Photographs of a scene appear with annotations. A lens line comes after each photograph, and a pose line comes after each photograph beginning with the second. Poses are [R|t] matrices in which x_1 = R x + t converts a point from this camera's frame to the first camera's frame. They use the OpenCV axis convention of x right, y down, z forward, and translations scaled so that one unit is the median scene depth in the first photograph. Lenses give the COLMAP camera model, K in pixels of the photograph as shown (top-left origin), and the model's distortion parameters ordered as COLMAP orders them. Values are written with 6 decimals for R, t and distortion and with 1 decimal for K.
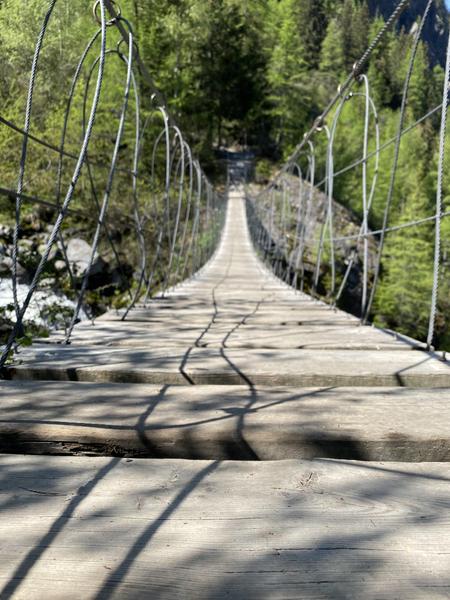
lens RADIAL K [[468.5, 0, 225.0], [0, 468.5, 300.0], [0, 0, 1]] dist [-0.088030, 0.118238]
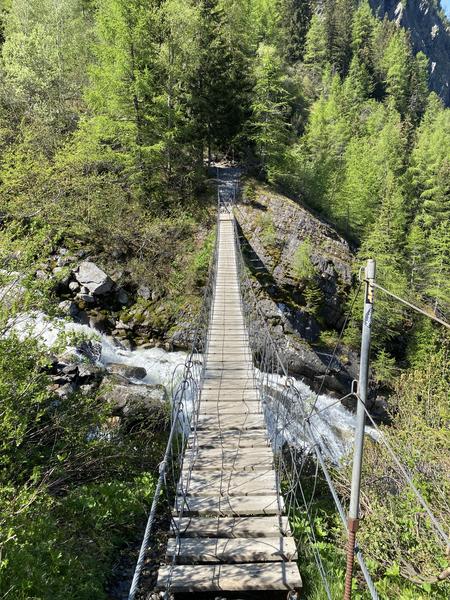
lens RADIAL K [[449.0, 0, 225.0], [0, 449.0, 300.0], [0, 0, 1]] dist [0.000232, -0.001498]
pose [[0.999584, -0.022769, 0.017679, -0.002191], [0.022217, 0.999278, 0.030817, -0.052805], [-0.018368, -0.030411, 0.999369, -0.088416]]
